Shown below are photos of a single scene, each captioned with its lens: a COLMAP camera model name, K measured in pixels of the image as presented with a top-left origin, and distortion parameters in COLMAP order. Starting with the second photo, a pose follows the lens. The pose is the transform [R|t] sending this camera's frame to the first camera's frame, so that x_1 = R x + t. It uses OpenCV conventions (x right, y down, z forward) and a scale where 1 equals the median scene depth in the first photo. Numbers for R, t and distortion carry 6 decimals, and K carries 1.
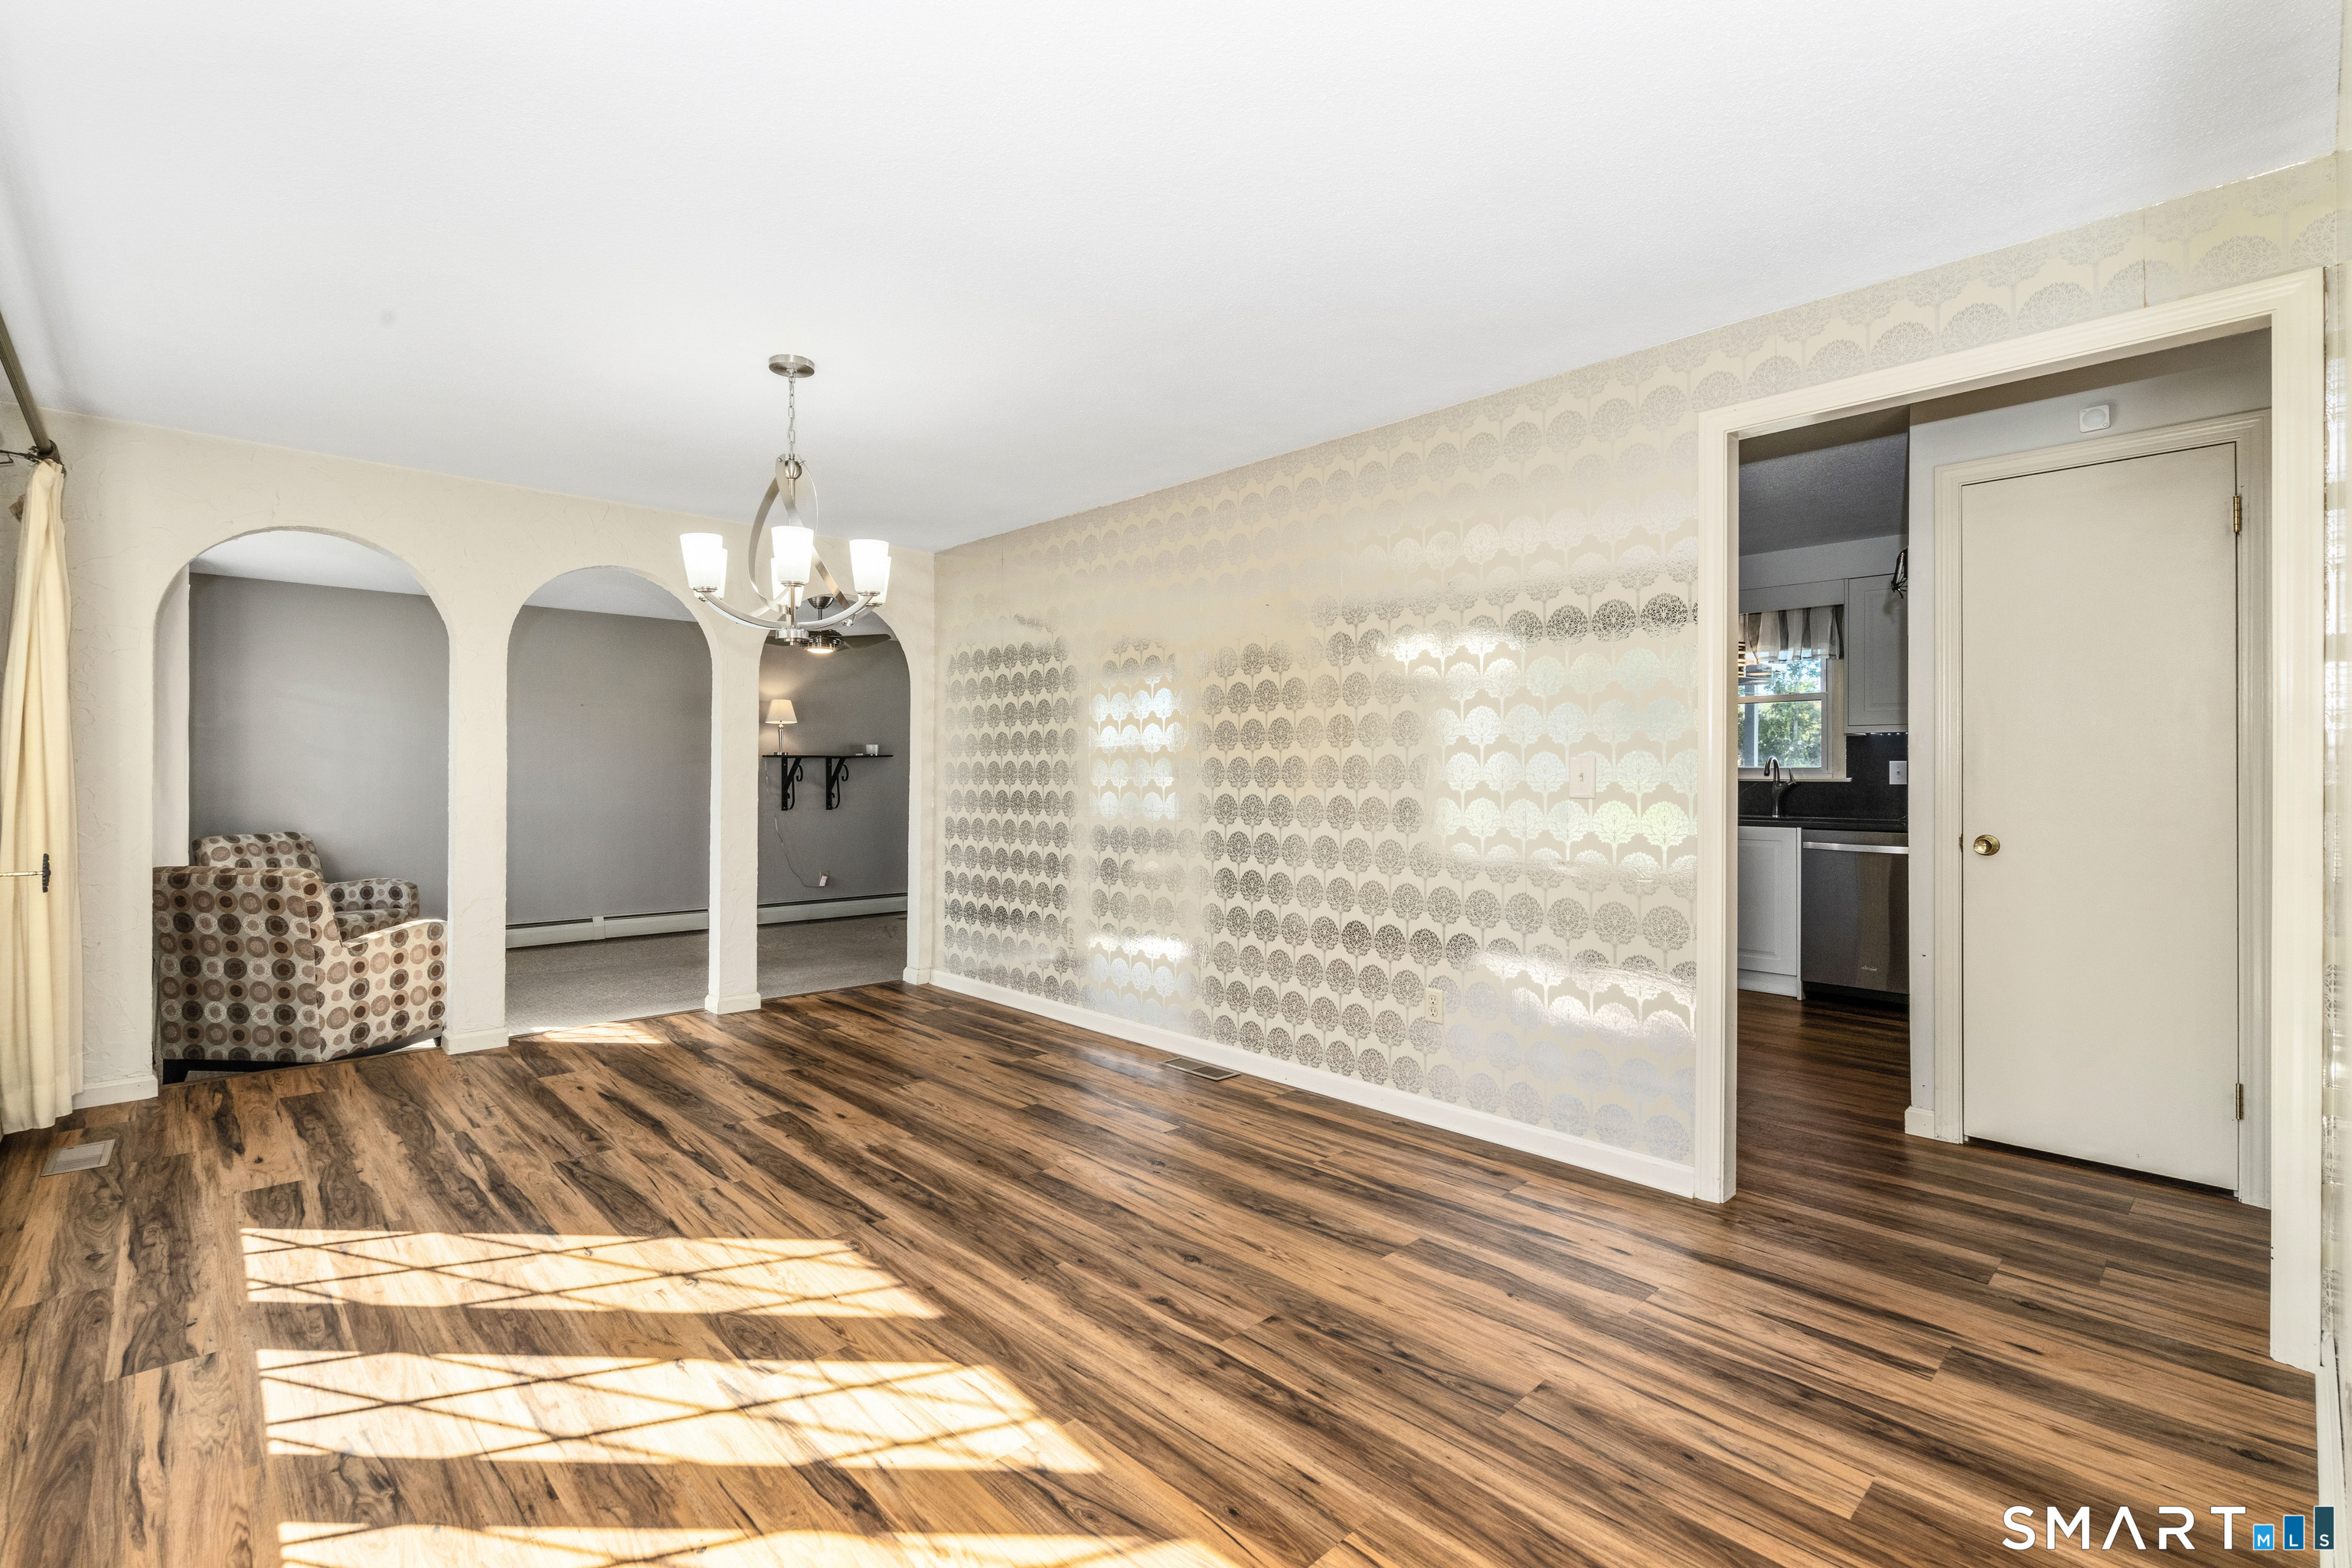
lens RADIAL K [[1055.8, 0, 1167.4], [0, 1055.8, 775.6], [0, 0, 1]] dist [-0.001607, 0.000944]
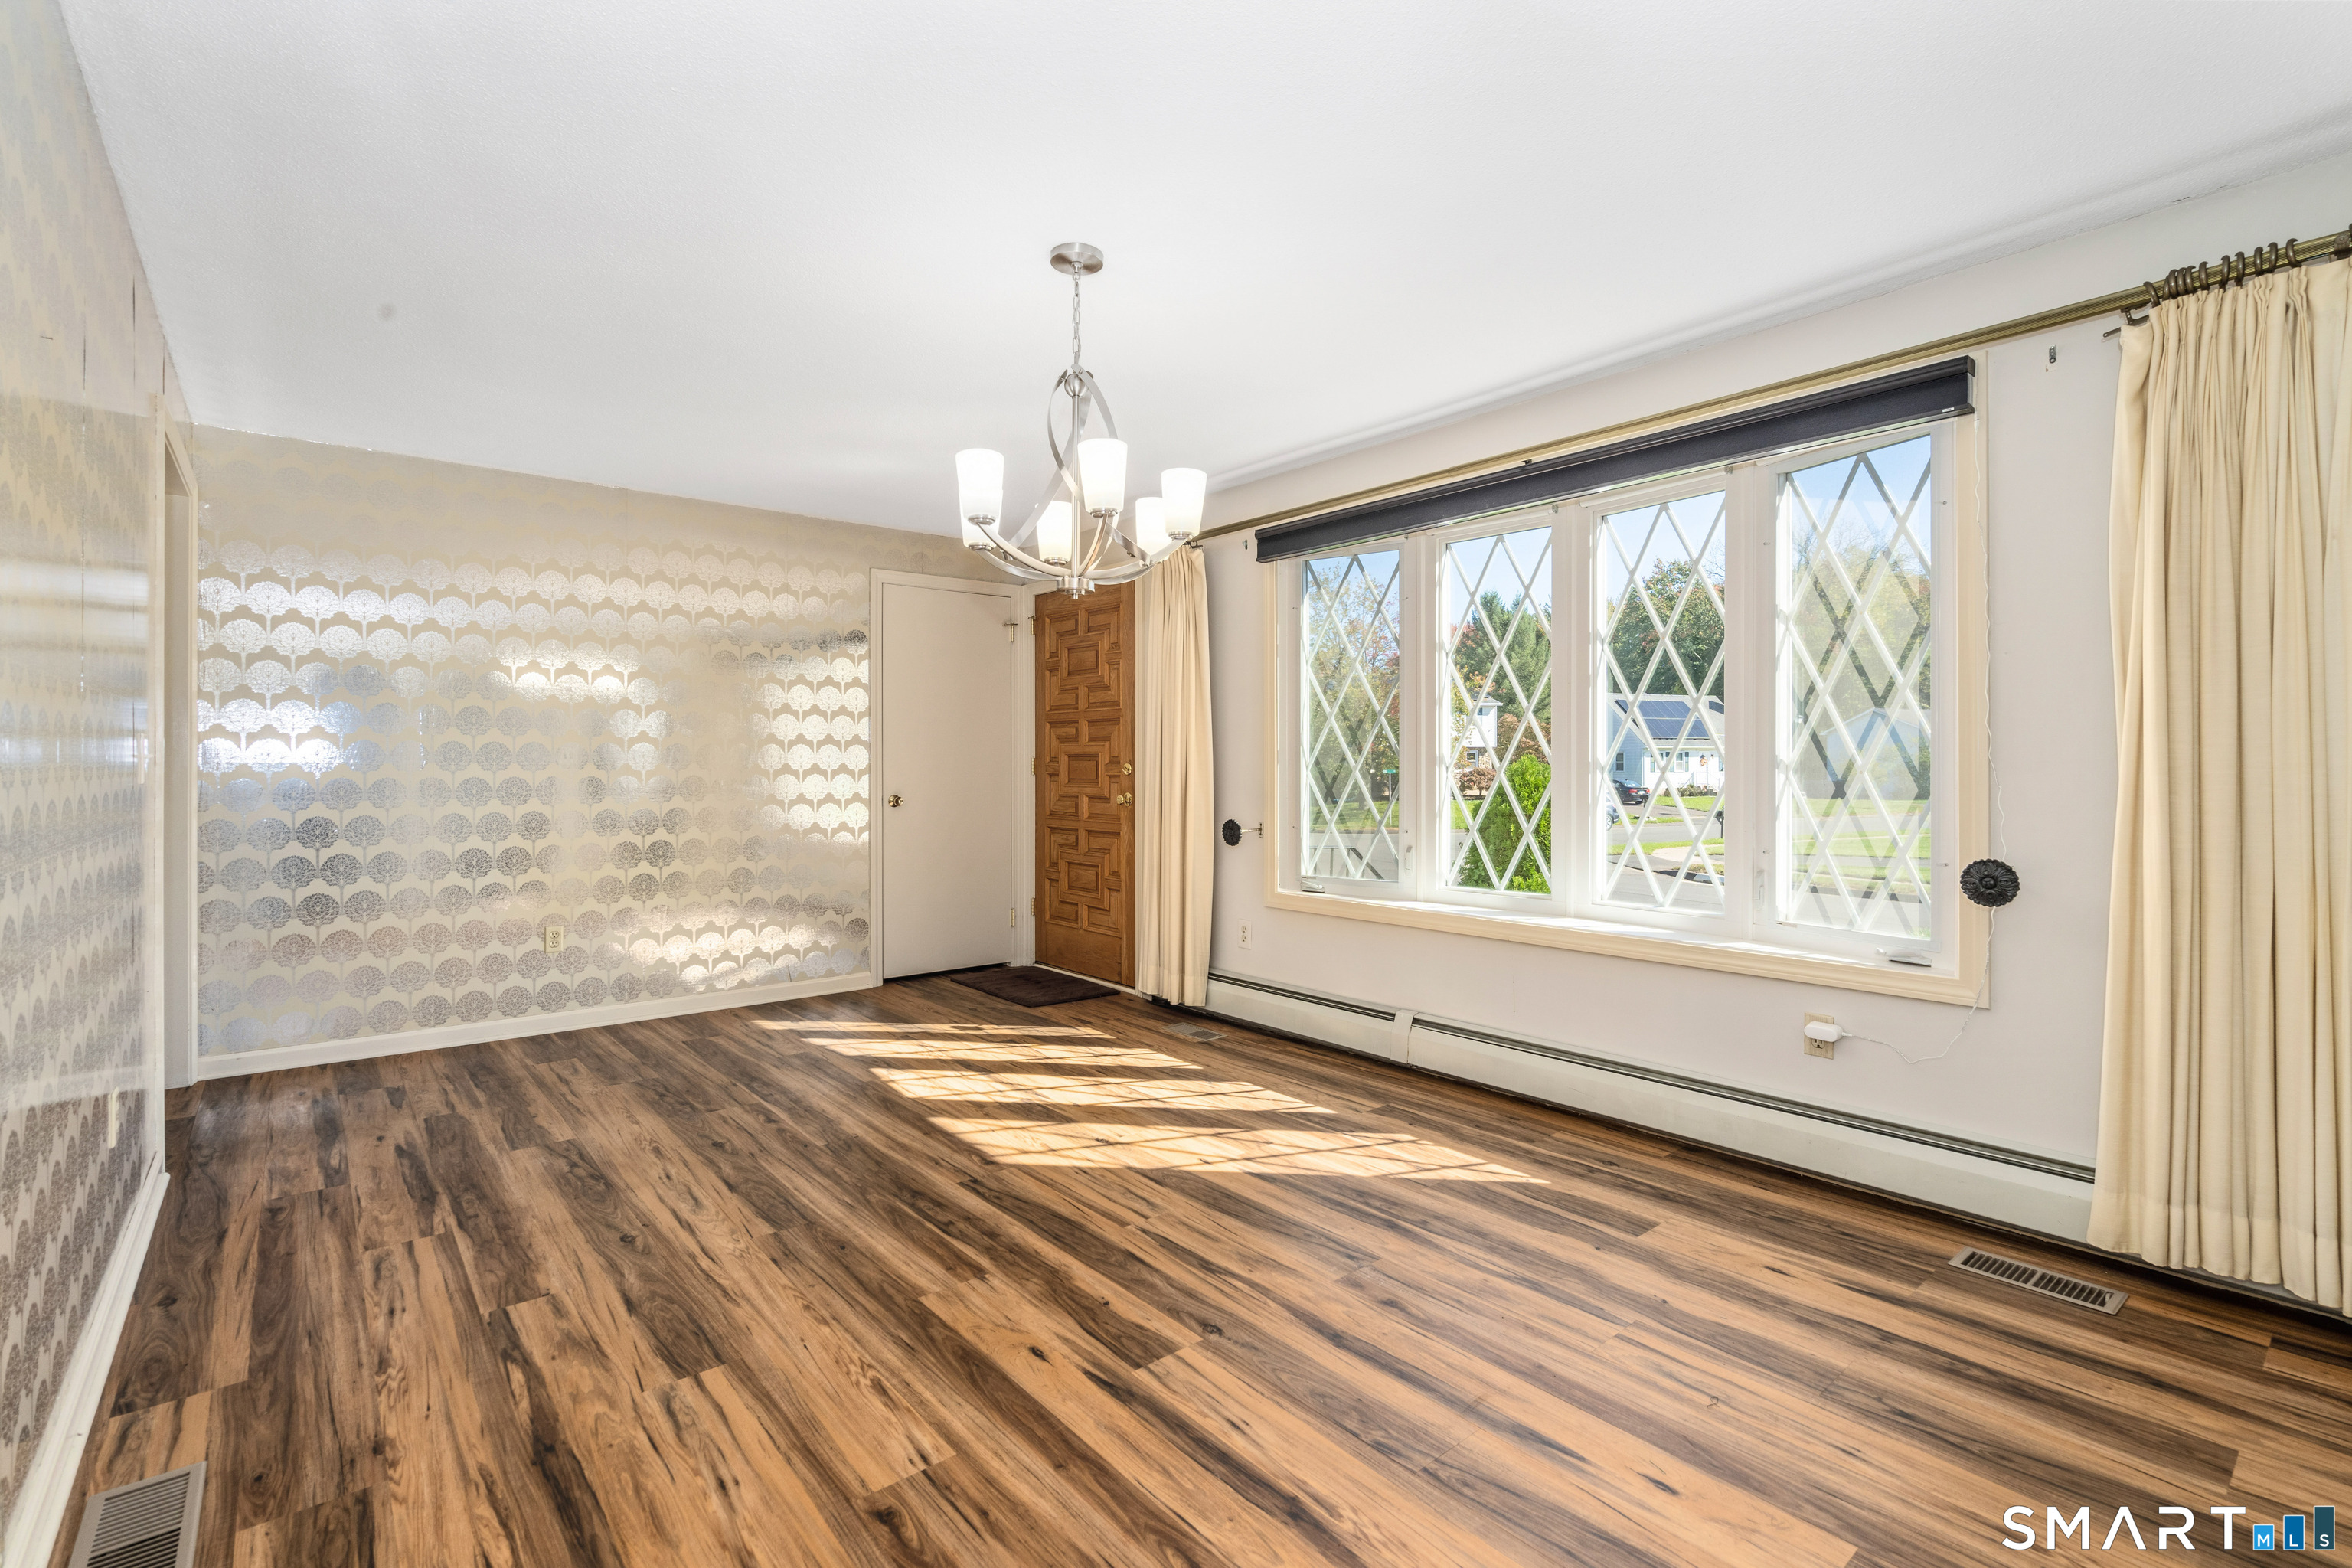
lens RADIAL K [[1055.8, 0, 1167.4], [0, 1055.8, 775.6], [0, 0, 1]] dist [-0.001607, 0.000944]
pose [[-0.998126, -0.003650, 0.061081, -0.503914], [-0.002965, 0.999932, 0.011303, 0.002725], [-0.061118, 0.011100, -0.998069, 1.907335]]
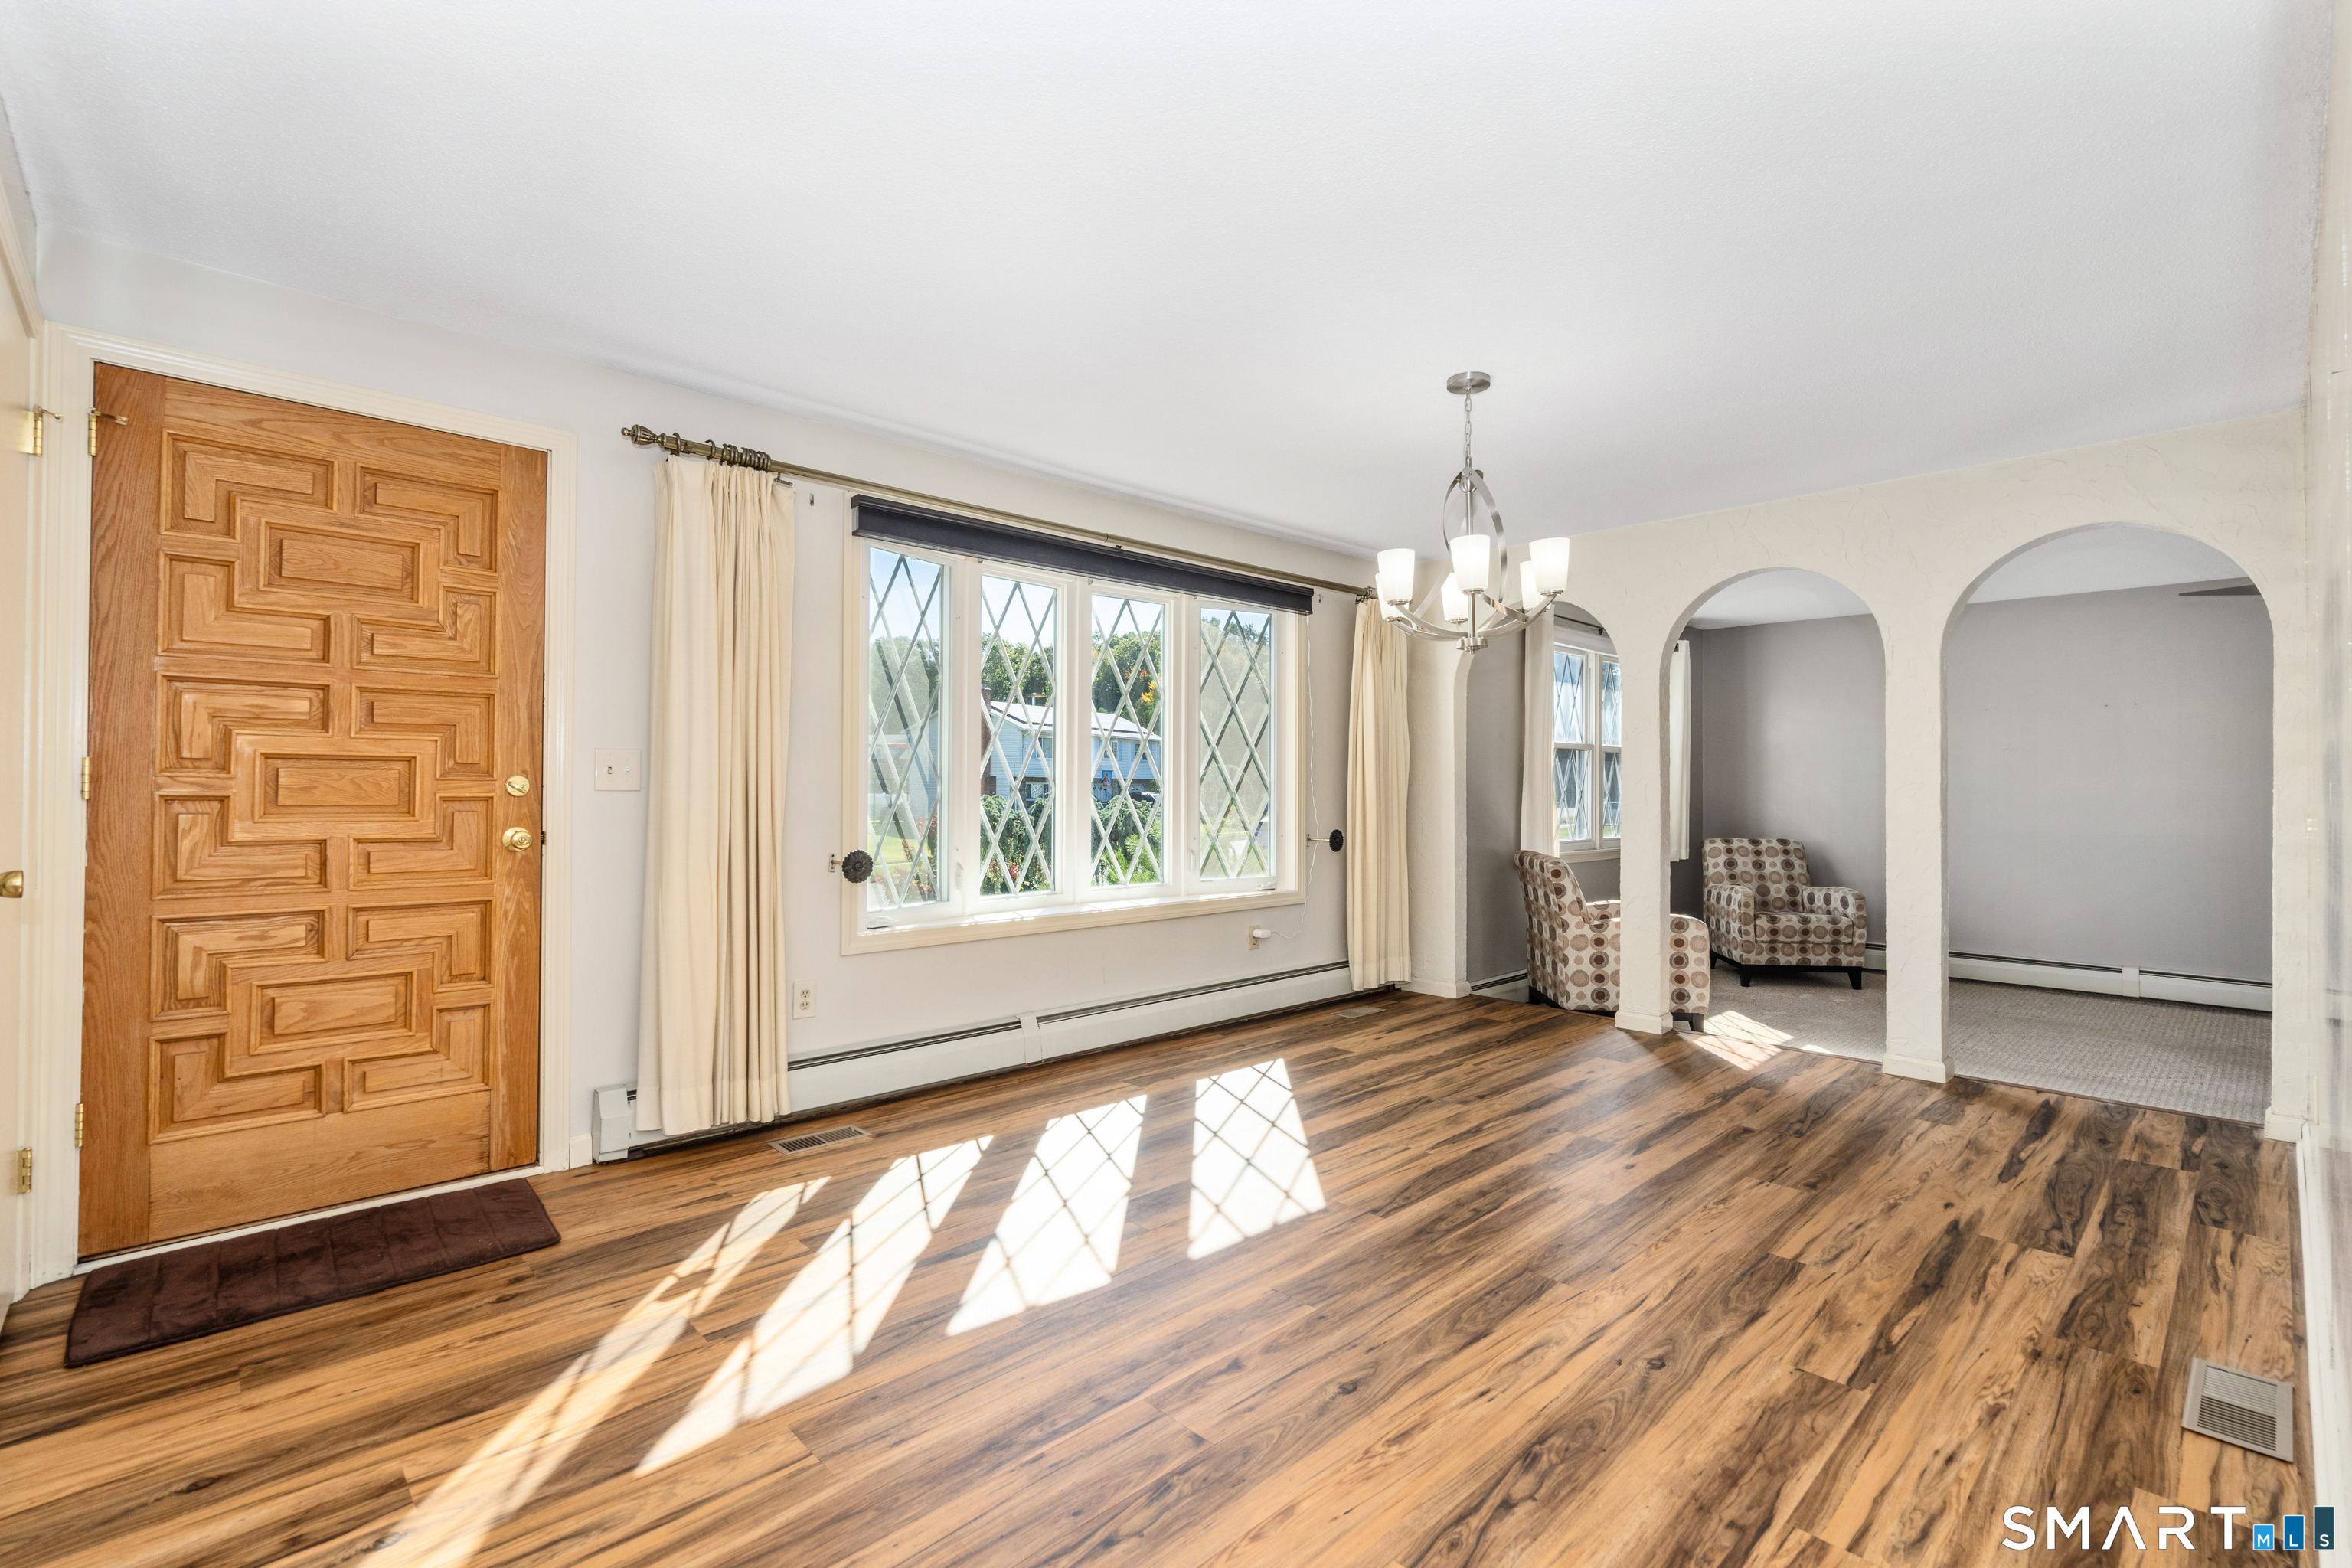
lens RADIAL K [[1048.9, 0, 1172.2], [0, 1048.9, 786.4], [0, 0, 1]] dist [-0.002029, -0.000254]
pose [[0.007277, -0.004133, -0.999965, 0.693379], [-0.006207, 0.999972, -0.004178, 0.011518], [0.999954, 0.006237, 0.007251, 0.740870]]
